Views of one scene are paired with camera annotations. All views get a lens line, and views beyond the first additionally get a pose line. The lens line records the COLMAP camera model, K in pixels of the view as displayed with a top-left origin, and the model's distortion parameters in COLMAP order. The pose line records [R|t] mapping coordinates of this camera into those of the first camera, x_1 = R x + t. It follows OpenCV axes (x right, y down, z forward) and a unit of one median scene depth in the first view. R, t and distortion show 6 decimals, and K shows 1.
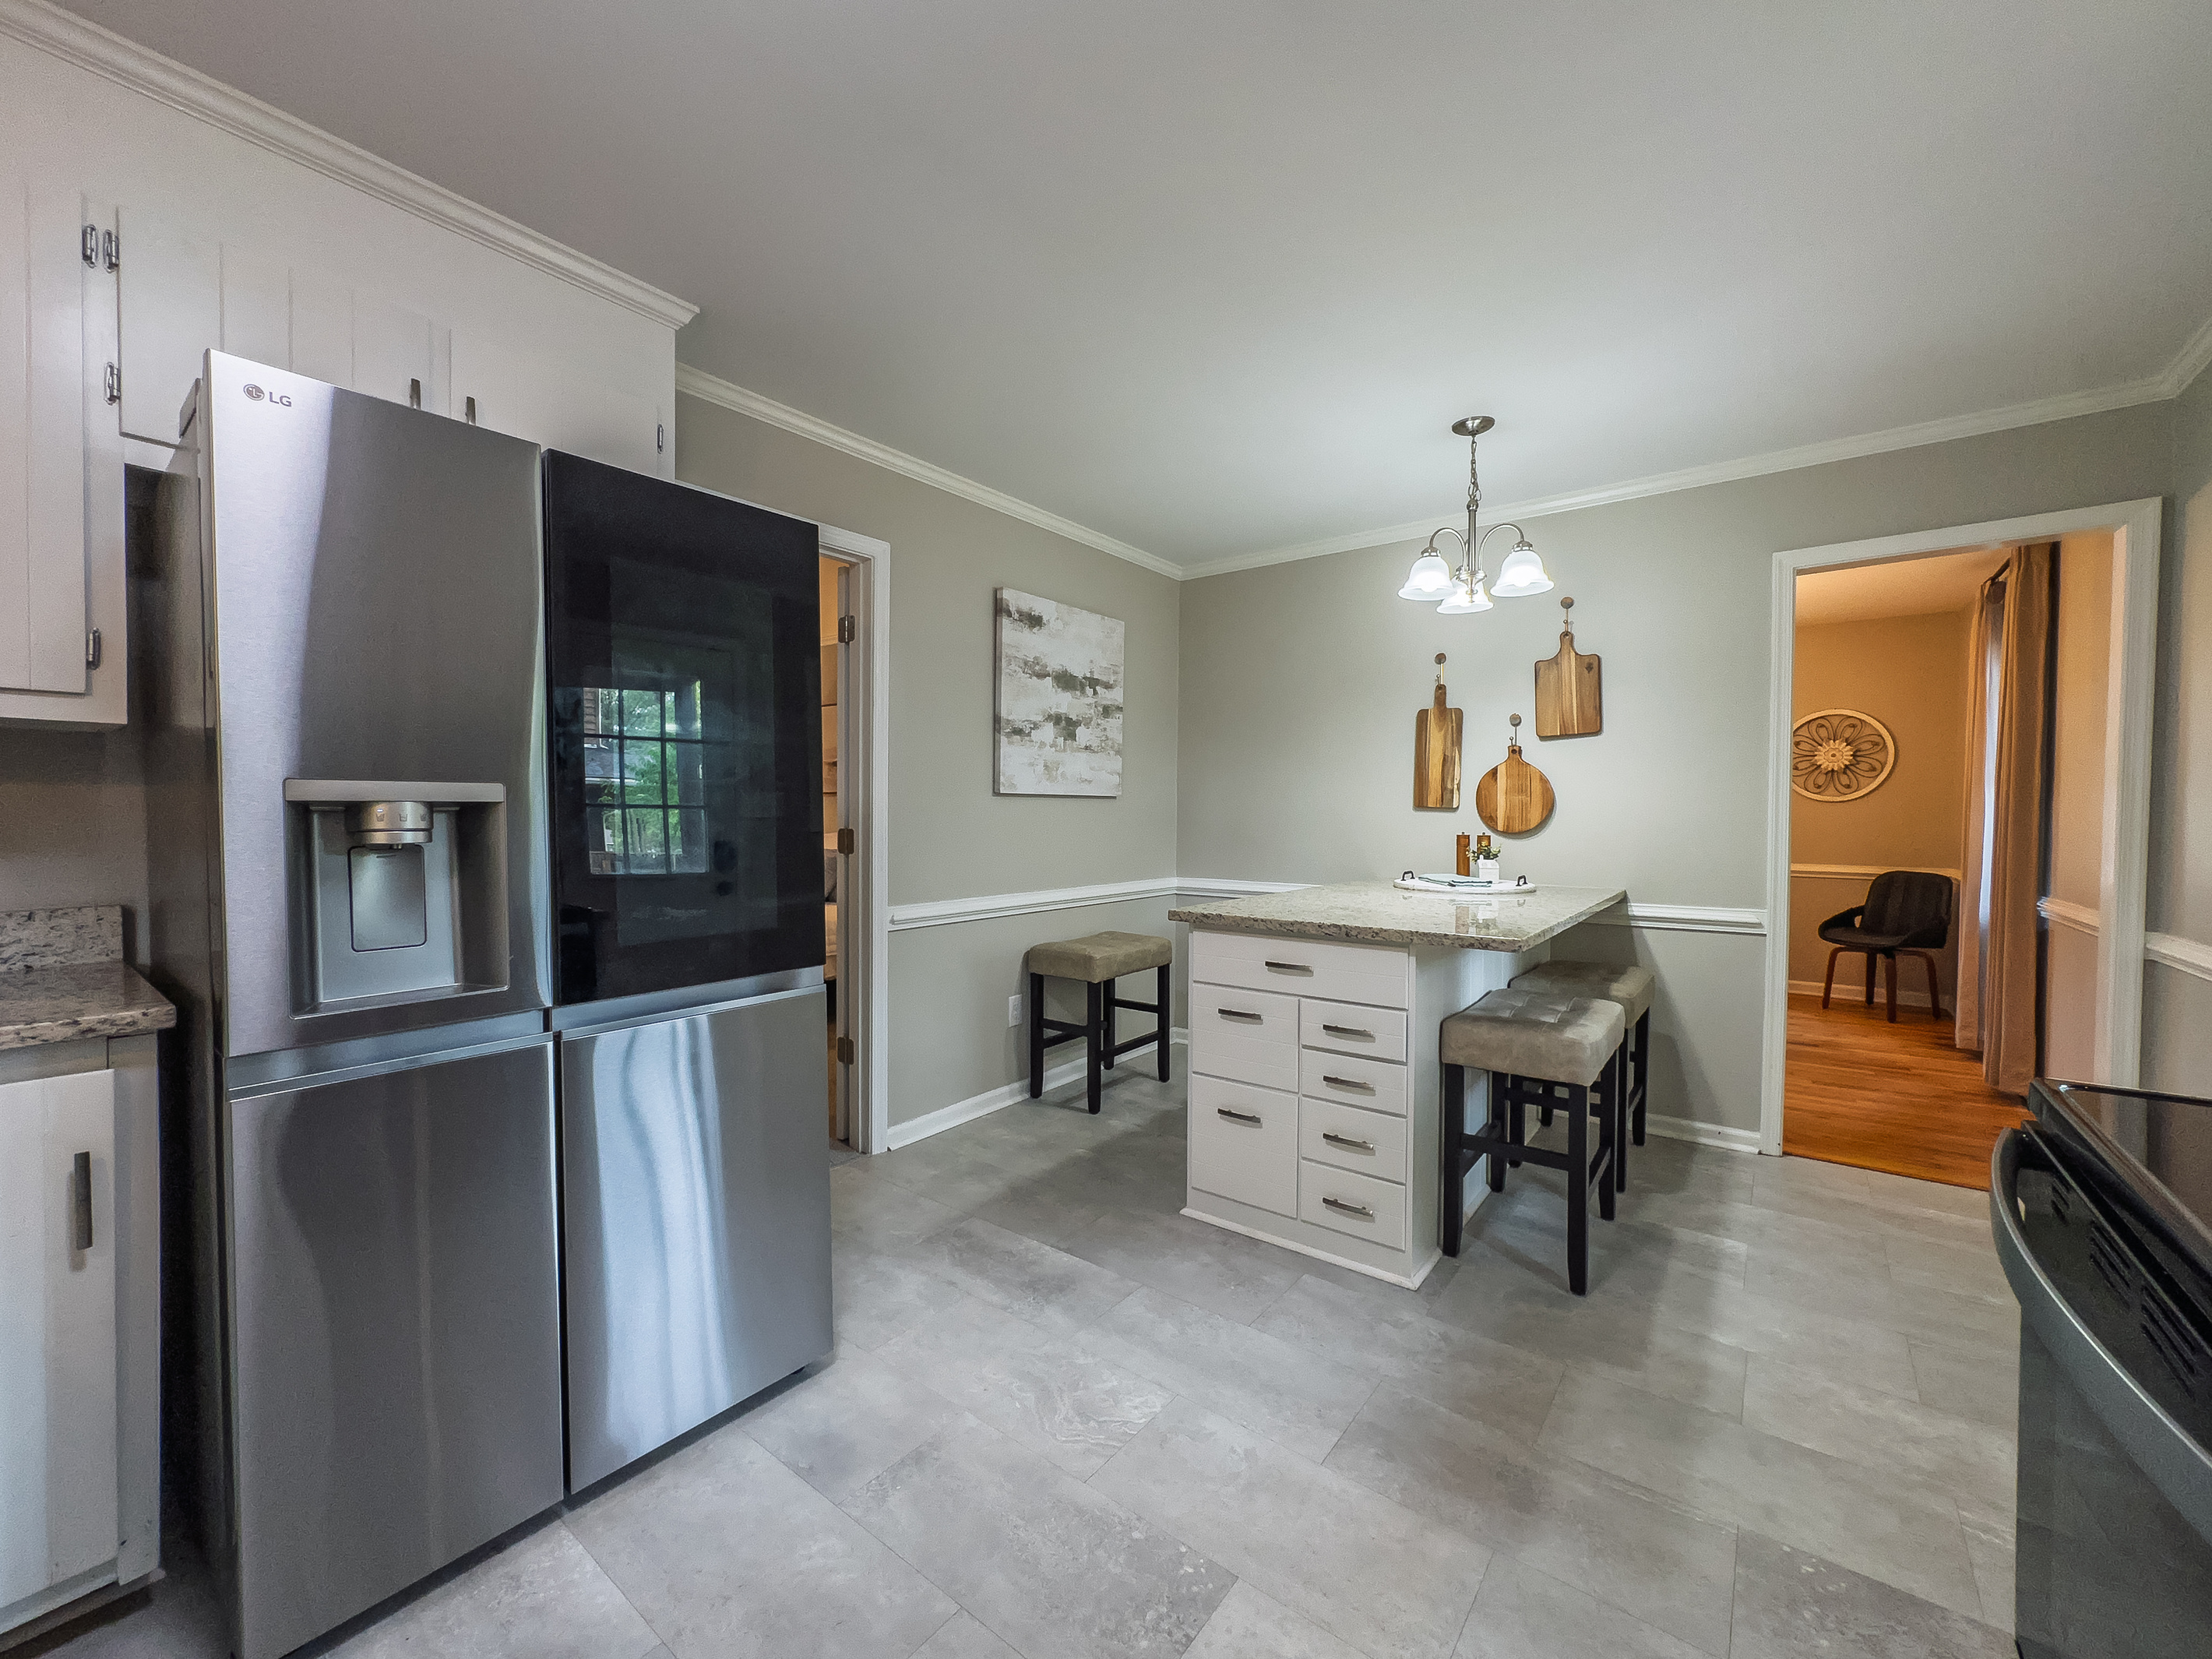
lens RADIAL K [[895.8, 0, 1102.5], [0, 895.8, 831.3], [0, 0, 1]] dist [-0.009163, 0.003910]
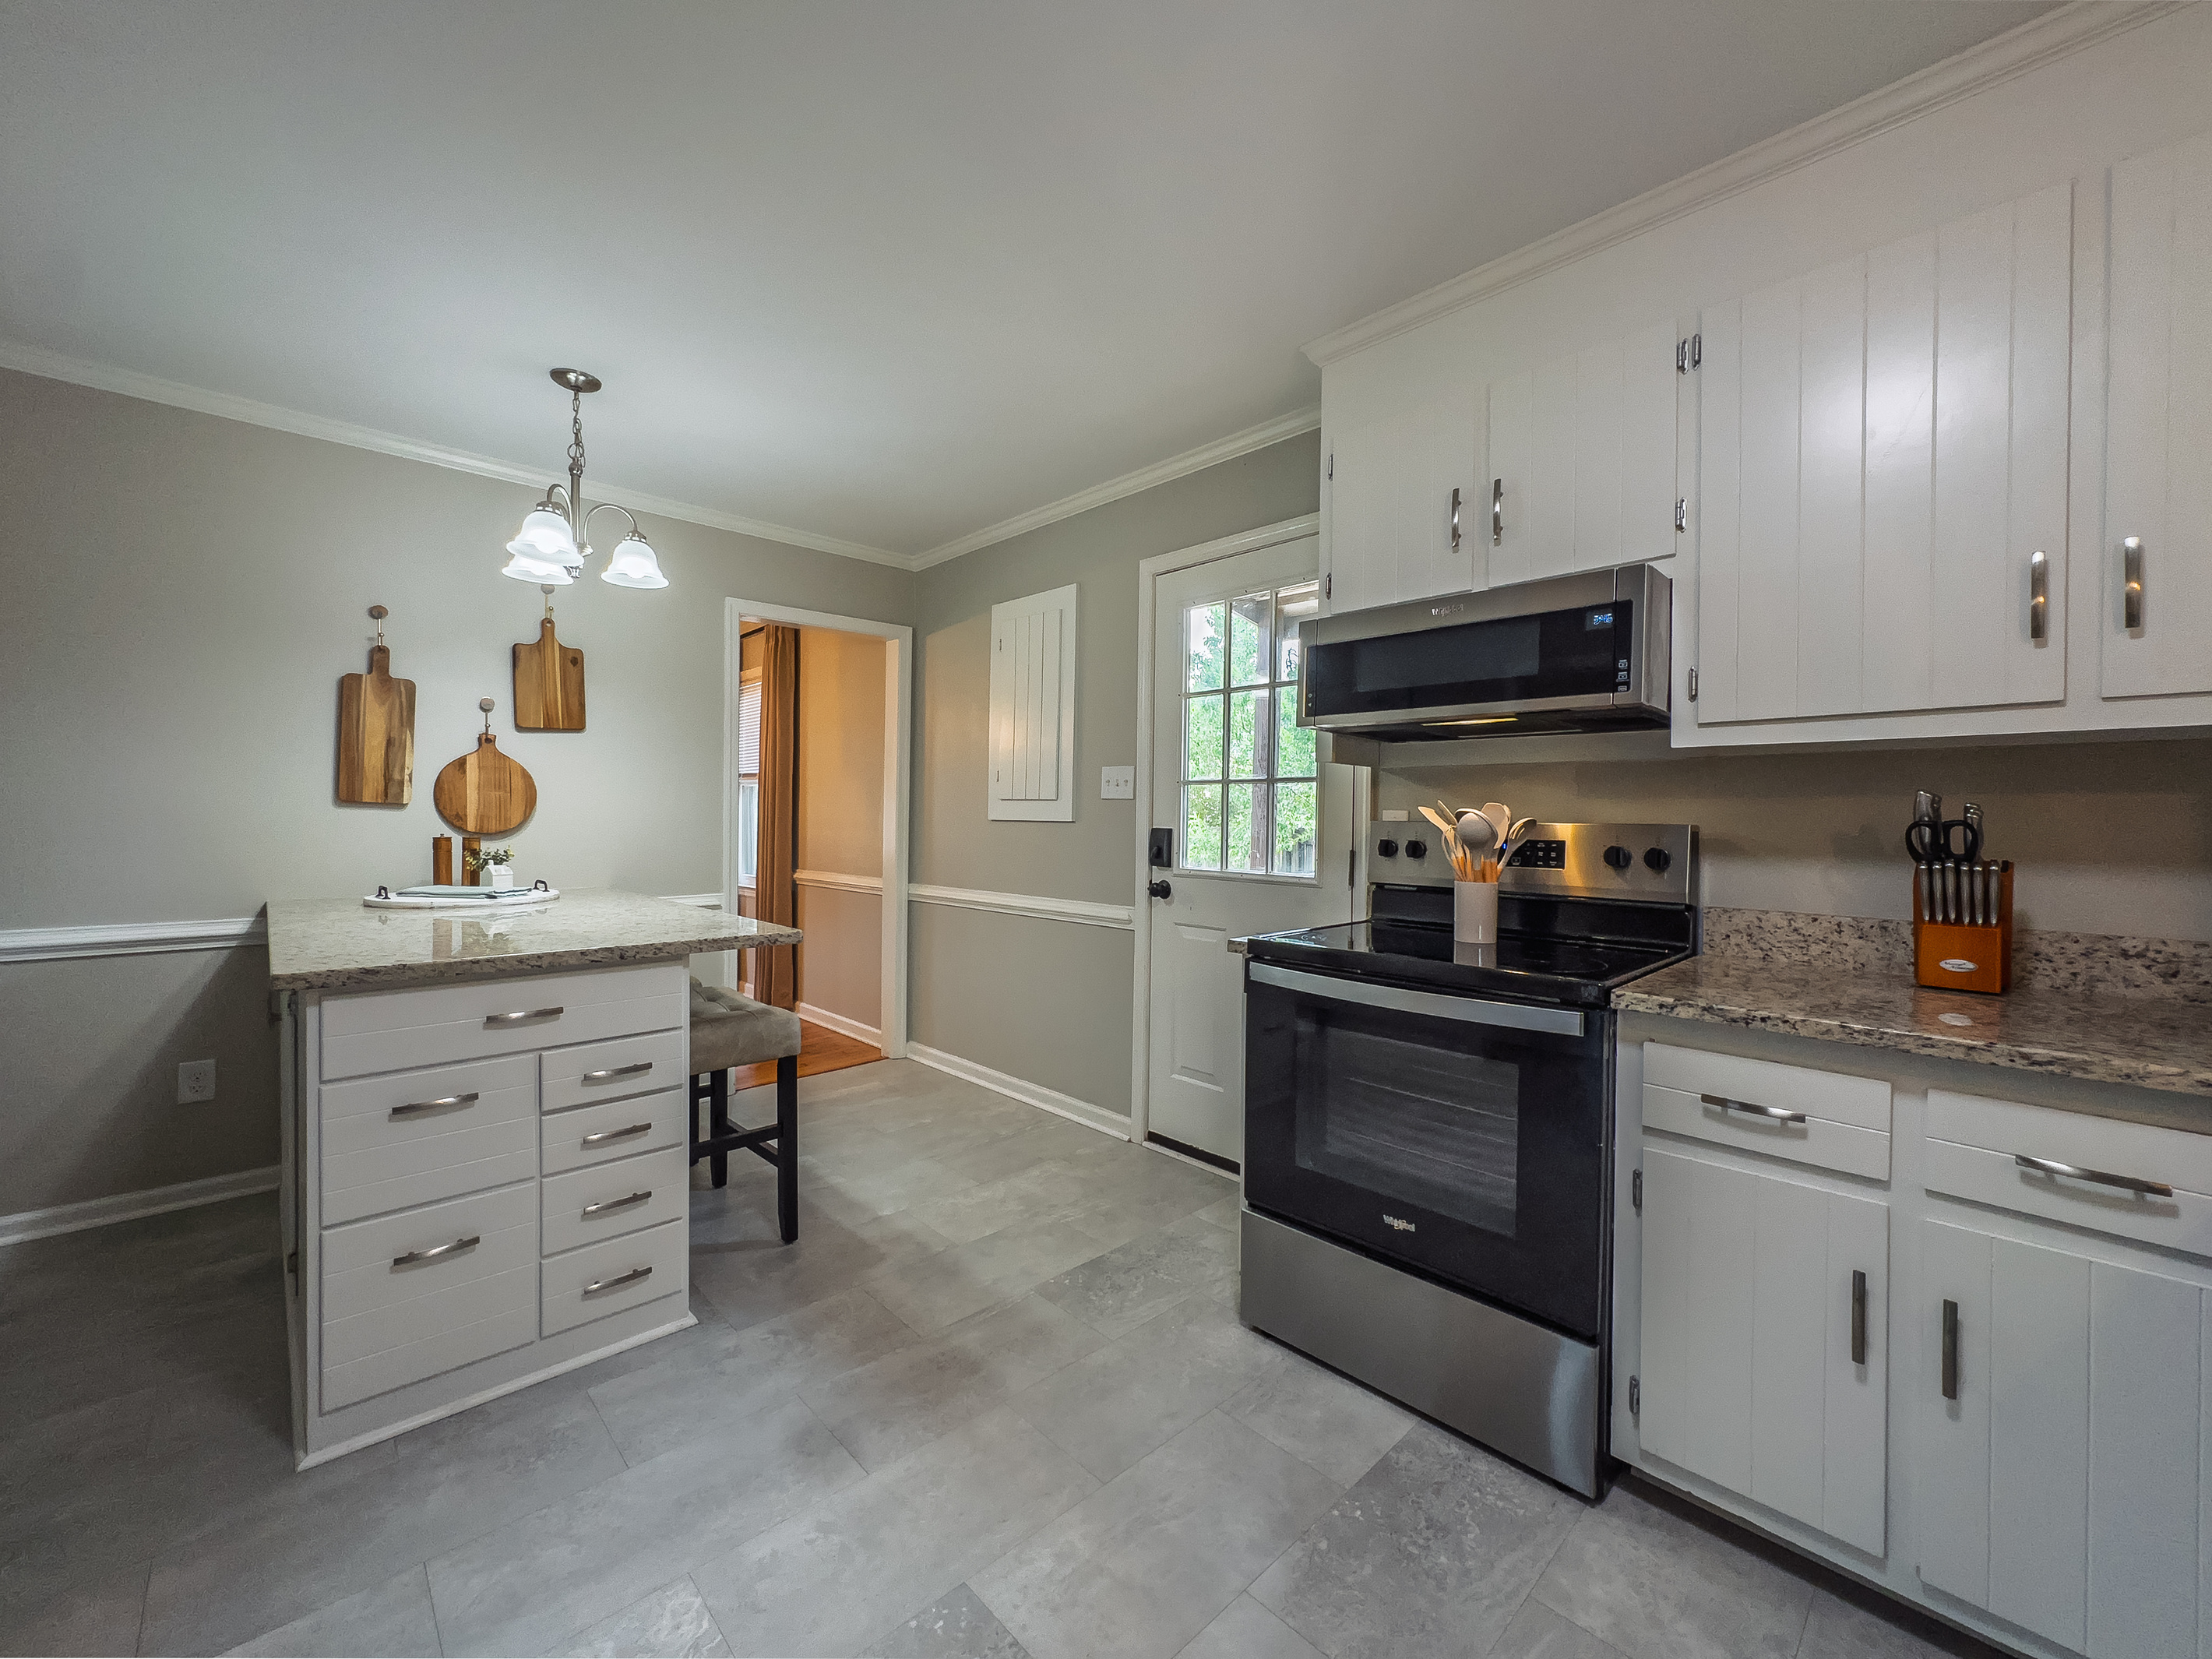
lens RADIAL K [[895.8, 0, 1102.5], [0, 895.8, 831.3], [0, 0, 1]] dist [-0.009163, 0.003910]
pose [[0.145310, -0.019377, 0.989196, -0.435500], [0.013580, 0.999753, 0.017589, -0.010634], [-0.989293, 0.010878, 0.145538, 0.378672]]
